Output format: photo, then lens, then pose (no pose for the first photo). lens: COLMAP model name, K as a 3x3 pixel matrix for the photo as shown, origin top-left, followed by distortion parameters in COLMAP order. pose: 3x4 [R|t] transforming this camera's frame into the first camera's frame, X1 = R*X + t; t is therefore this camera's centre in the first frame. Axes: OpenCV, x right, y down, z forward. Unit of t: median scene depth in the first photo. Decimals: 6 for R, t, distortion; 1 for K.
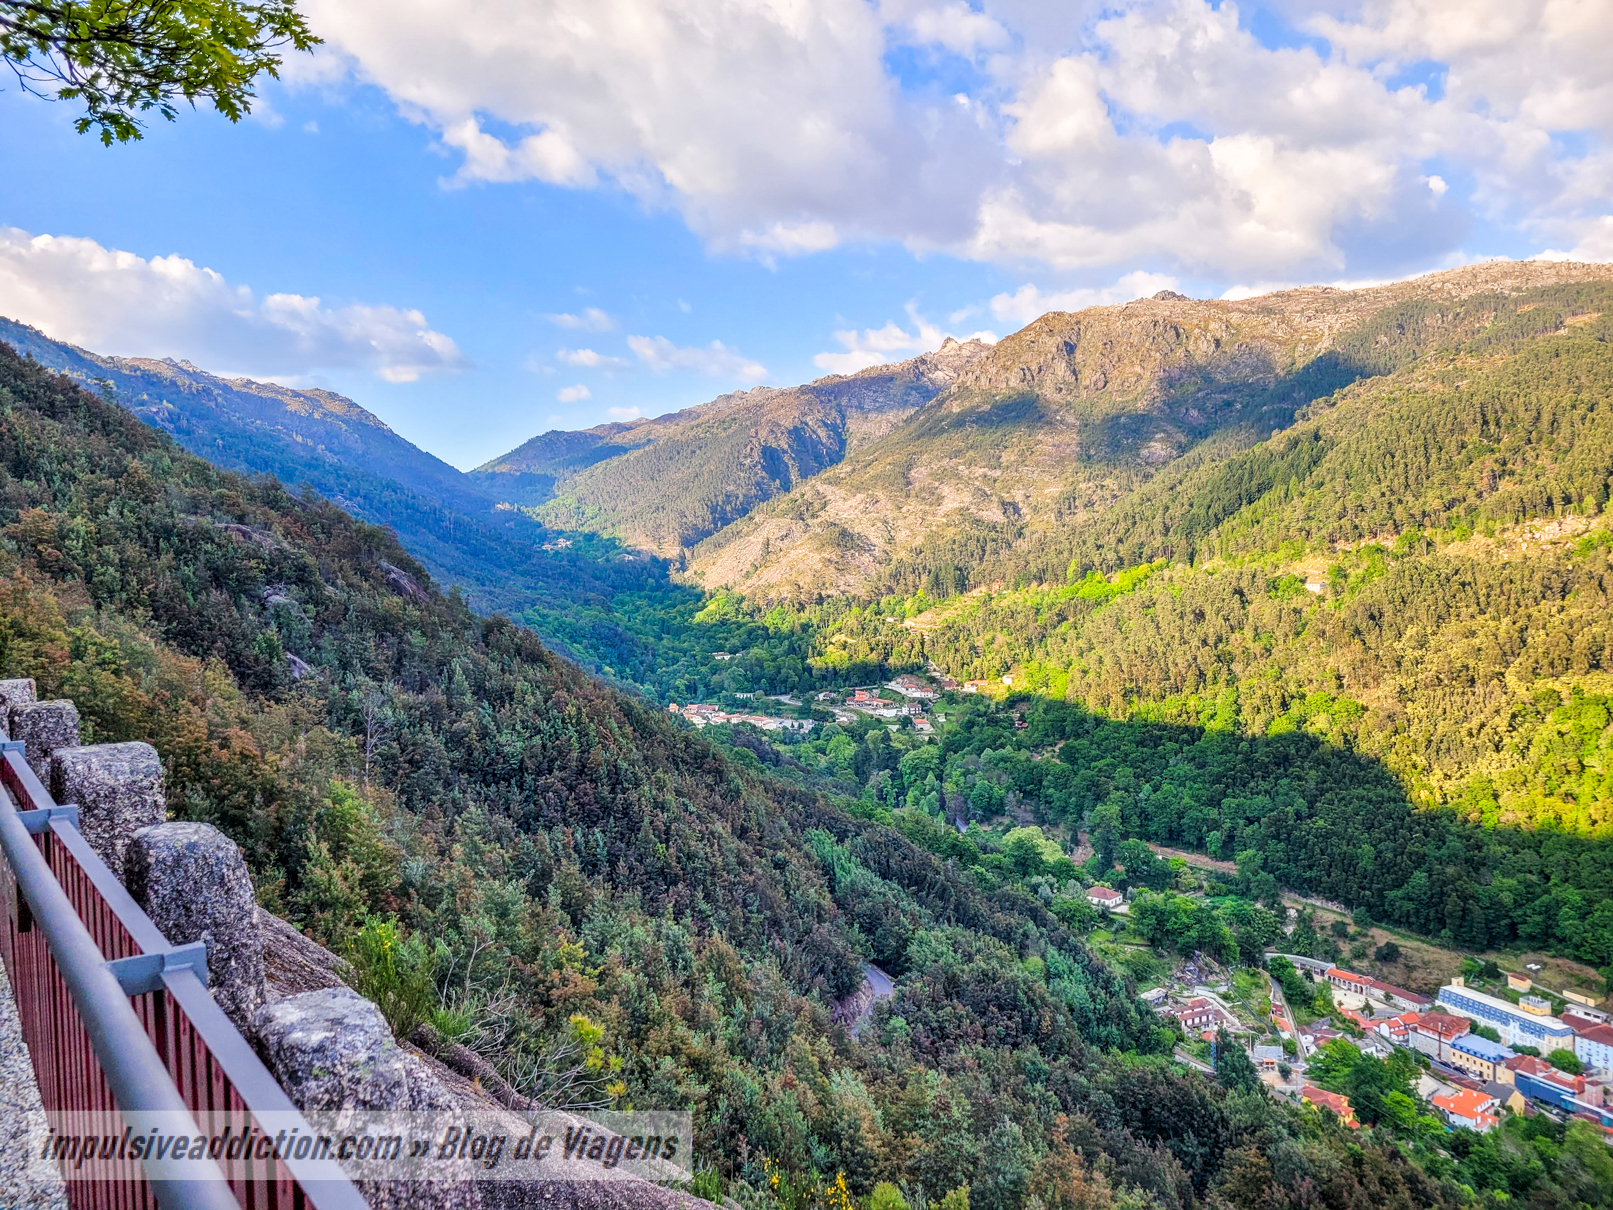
lens RADIAL K [[1216.2, 0, 834.9], [0, 1216.2, 607.0], [0, 0, 1]] dist [0.060834, -0.056019]
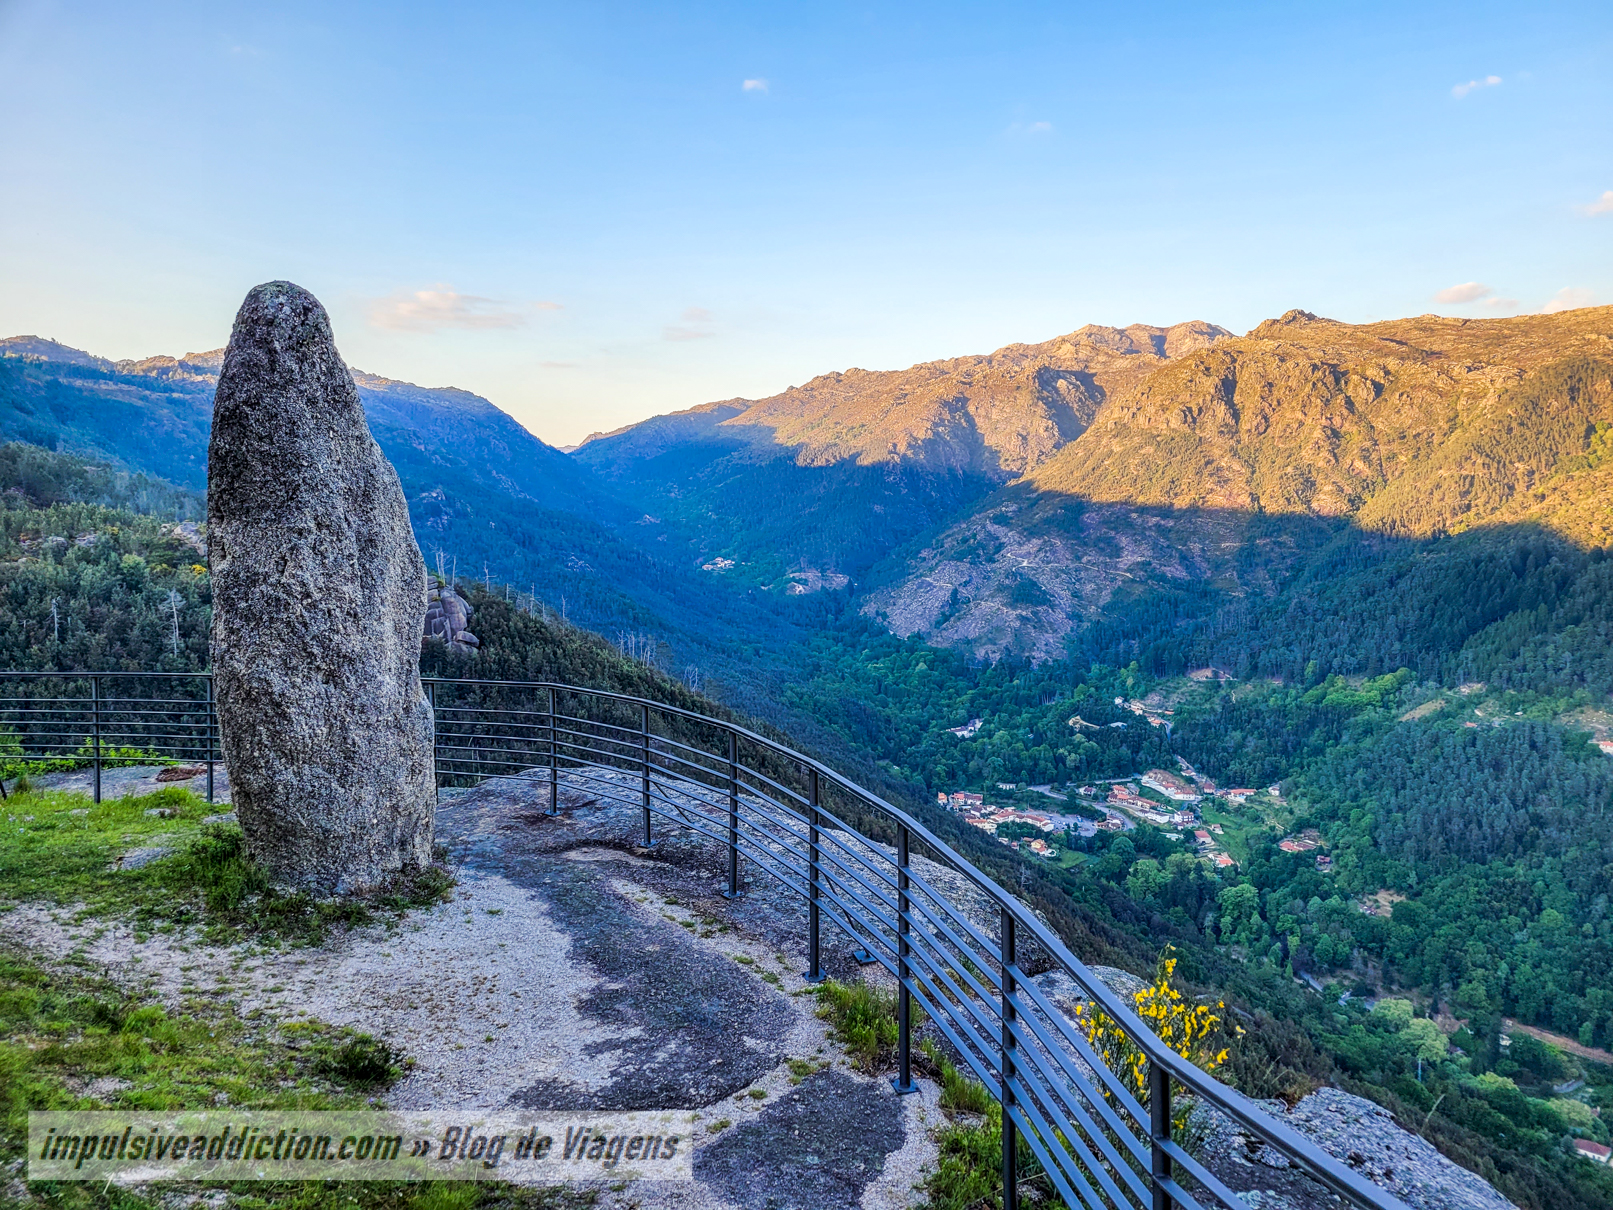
lens RADIAL K [[1209.0, 0, 806.5], [0, 1209.0, 605.0], [0, 0, 1]] dist [0.005941, -0.003843]
pose [[0.999557, 0.010798, -0.027732, -0.223510], [-0.008996, 0.997888, 0.064332, -0.155395], [0.028368, -0.064054, 0.997543, -0.070065]]
